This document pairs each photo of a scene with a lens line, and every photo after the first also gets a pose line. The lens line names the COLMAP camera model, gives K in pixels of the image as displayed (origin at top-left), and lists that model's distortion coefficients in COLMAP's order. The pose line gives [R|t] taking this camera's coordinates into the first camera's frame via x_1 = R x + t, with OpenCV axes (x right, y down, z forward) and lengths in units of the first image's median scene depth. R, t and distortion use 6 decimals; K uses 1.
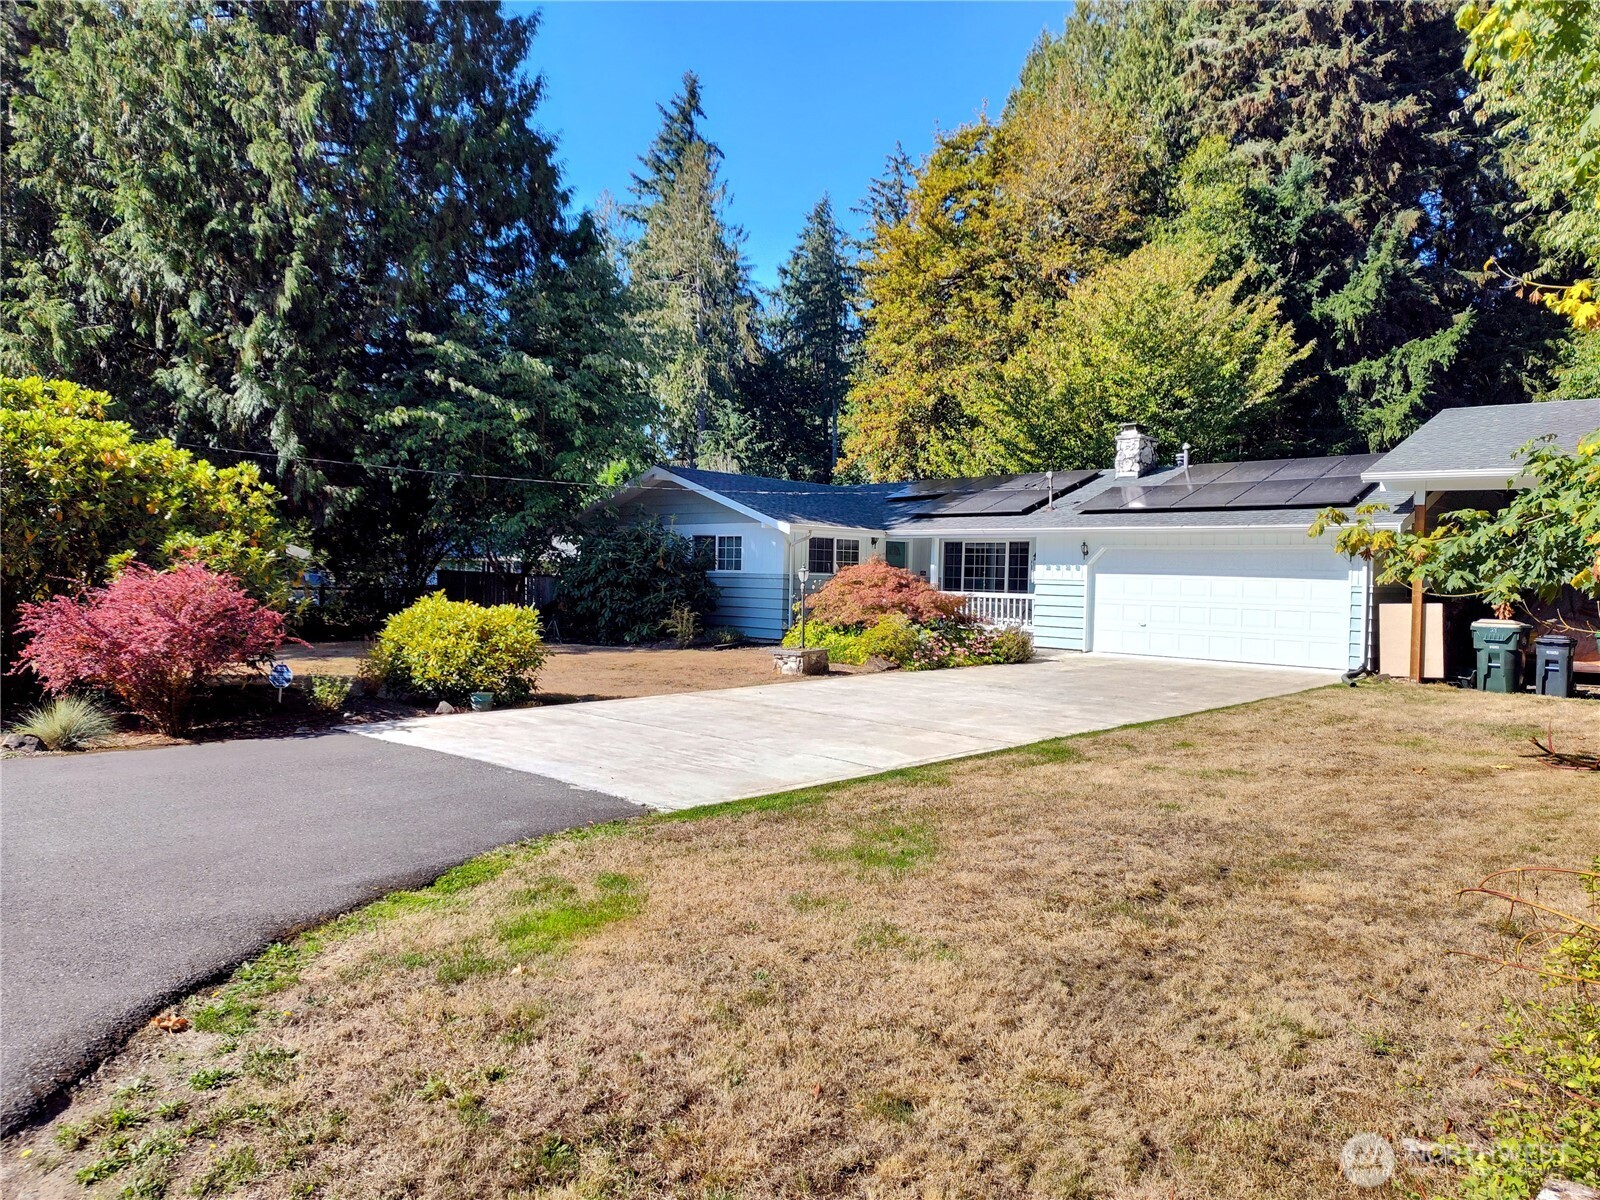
lens RADIAL K [[1074.7, 0, 800.0], [0, 1074.7, 600.0], [0, 0, 1]] dist [0.046801, -0.057469]
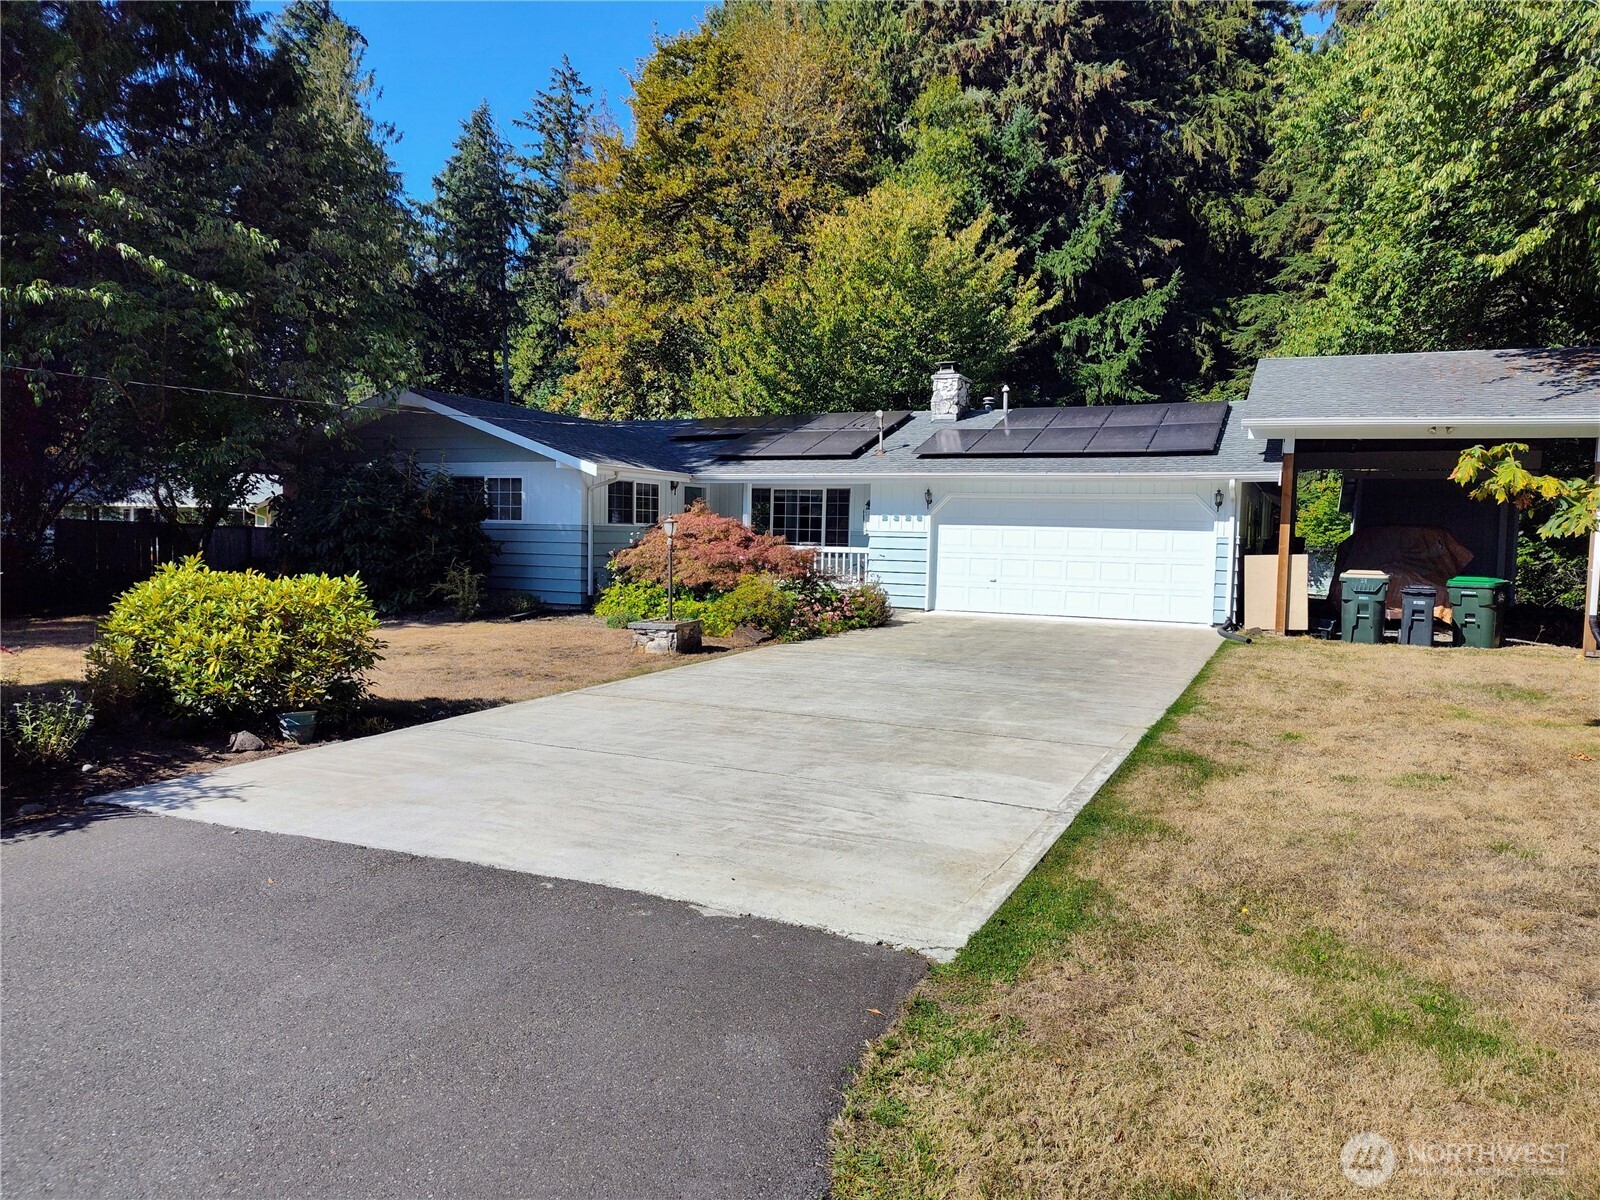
lens RADIAL K [[1080.1, 0, 804.6], [0, 1080.1, 586.8], [0, 0, 1]] dist [0.090554, -0.130163]
pose [[0.947000, -0.019697, 0.320628, -0.067095], [0.008616, 0.999317, 0.035942, -0.003000], [-0.321117, -0.031275, 0.946523, 0.089082]]
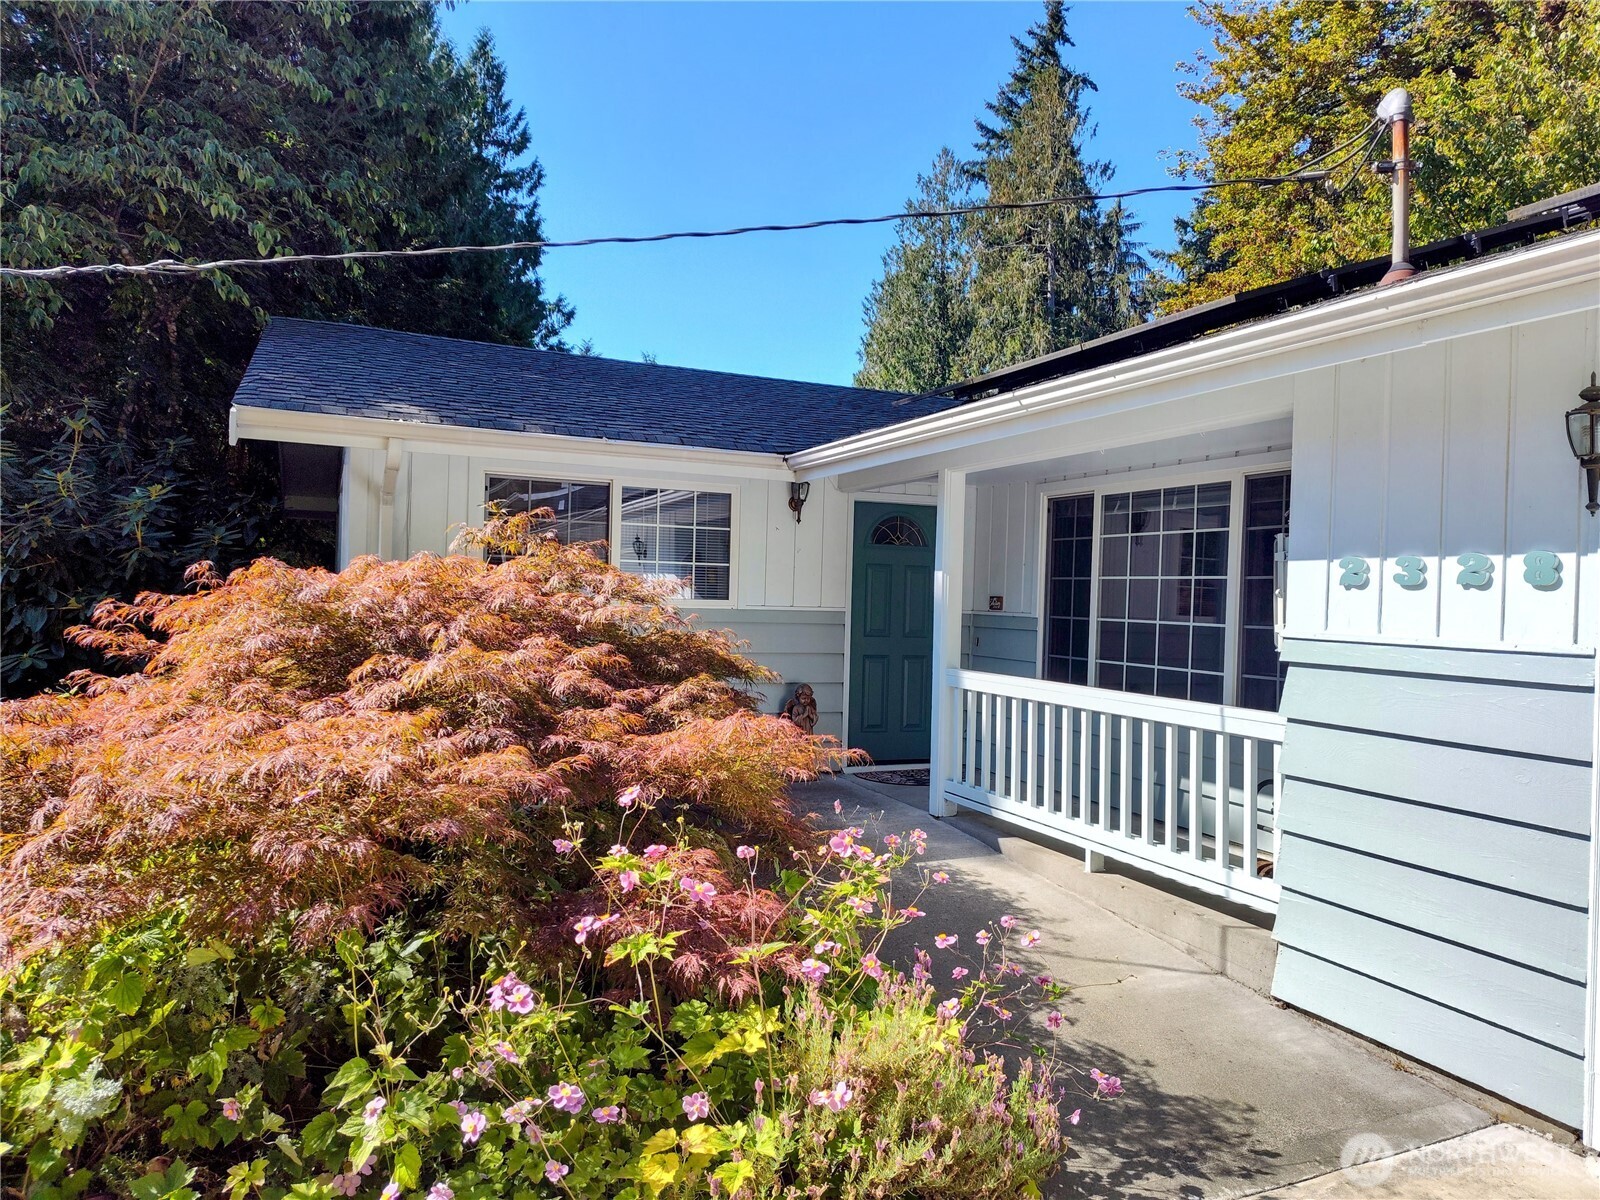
lens RADIAL K [[1074.7, 0, 800.0], [0, 1074.7, 600.0], [0, 0, 1]] dist [0.046801, -0.057469]
pose [[0.918218, 0.004961, -0.396045, 0.117967], [-0.016128, 0.999561, -0.024872, -0.010751], [0.395747, 0.029225, 0.917894, 0.435351]]
